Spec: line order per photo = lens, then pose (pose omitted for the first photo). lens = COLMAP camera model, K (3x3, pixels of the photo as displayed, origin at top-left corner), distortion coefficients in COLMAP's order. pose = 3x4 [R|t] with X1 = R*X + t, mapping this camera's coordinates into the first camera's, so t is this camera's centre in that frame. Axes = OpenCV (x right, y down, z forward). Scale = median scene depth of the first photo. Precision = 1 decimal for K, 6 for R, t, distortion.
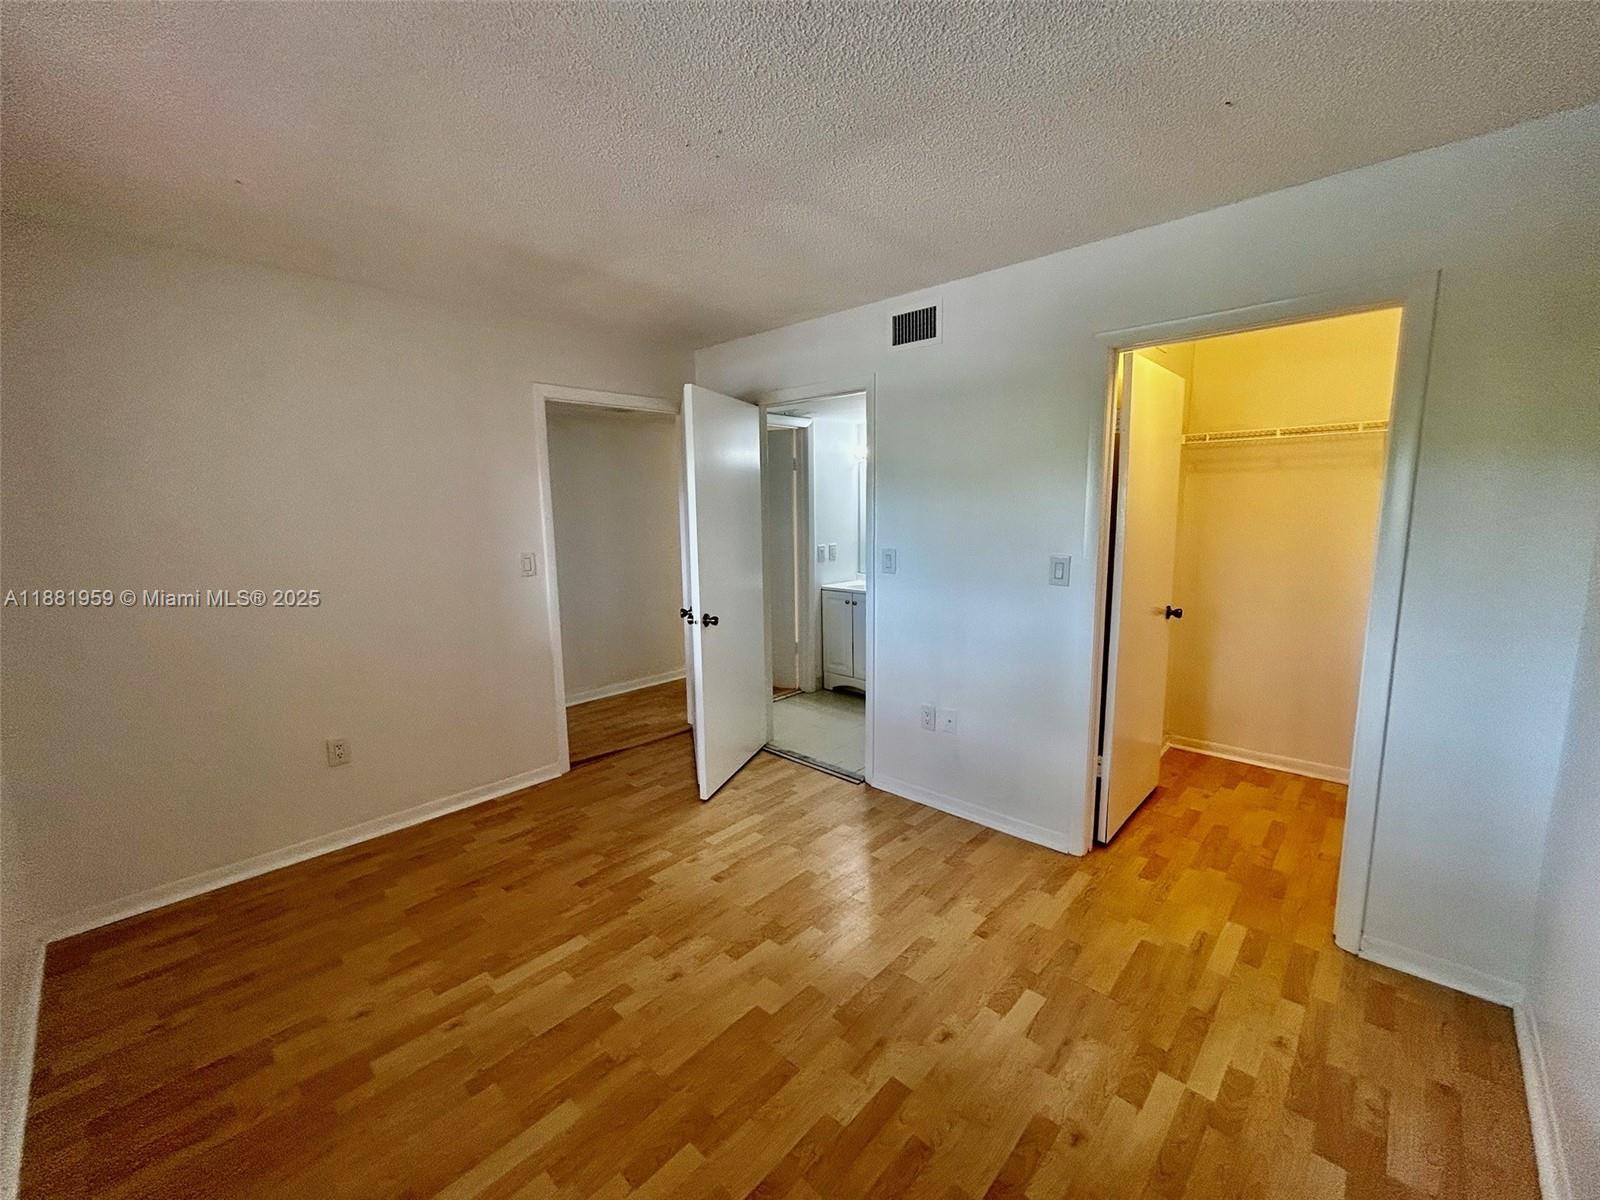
lens RADIAL K [[648.3, 0, 799.9], [0, 648.3, 602.7], [0, 0, 1]] dist [-0.012407, -0.000072]
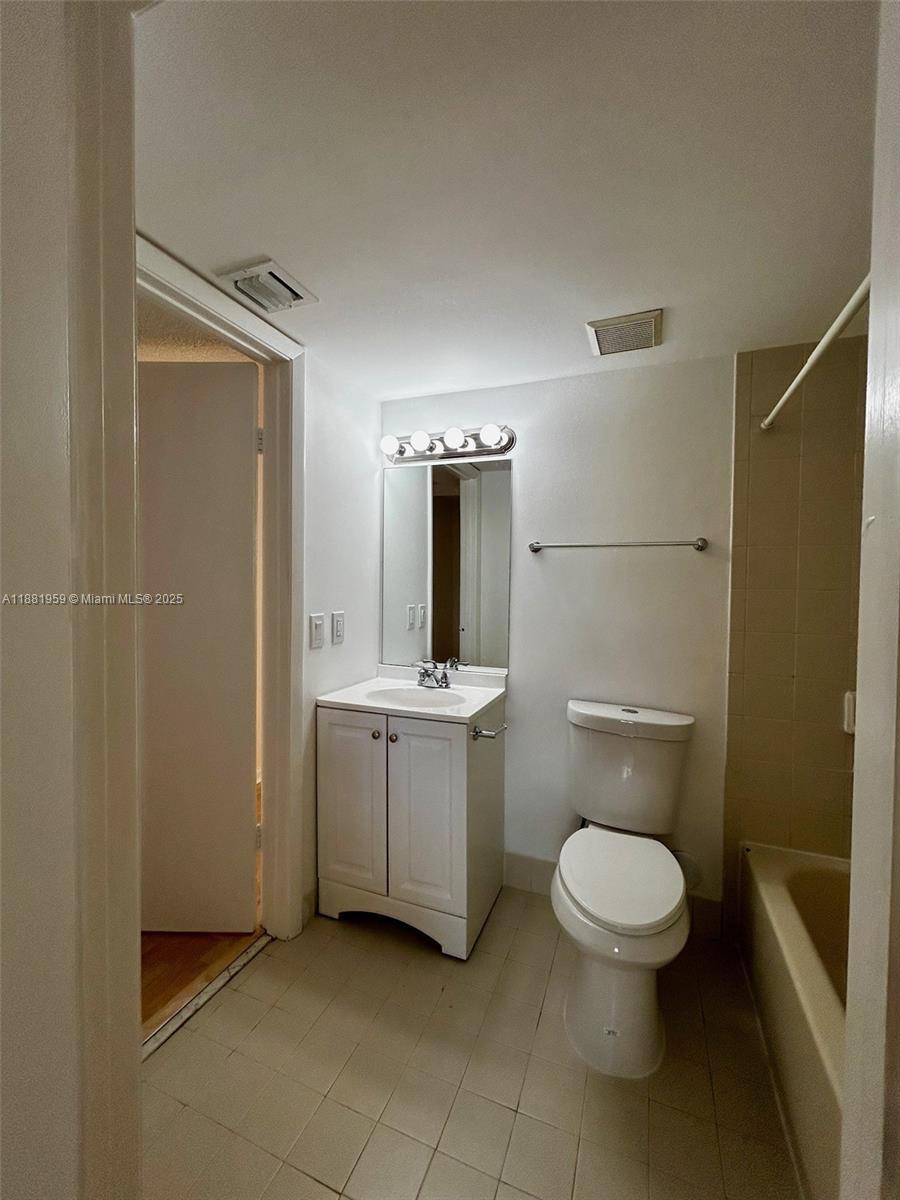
lens RADIAL K [[486.2, 0, 450.8], [0, 486.2, 596.6], [0, 0, 1]] dist [-0.012407, -0.000072]
pose [[0.933081, 0.014637, 0.359368, -0.003819], [0.025702, 0.993903, -0.107217, -0.059609], [-0.358747, 0.109279, 0.927016, 0.625114]]
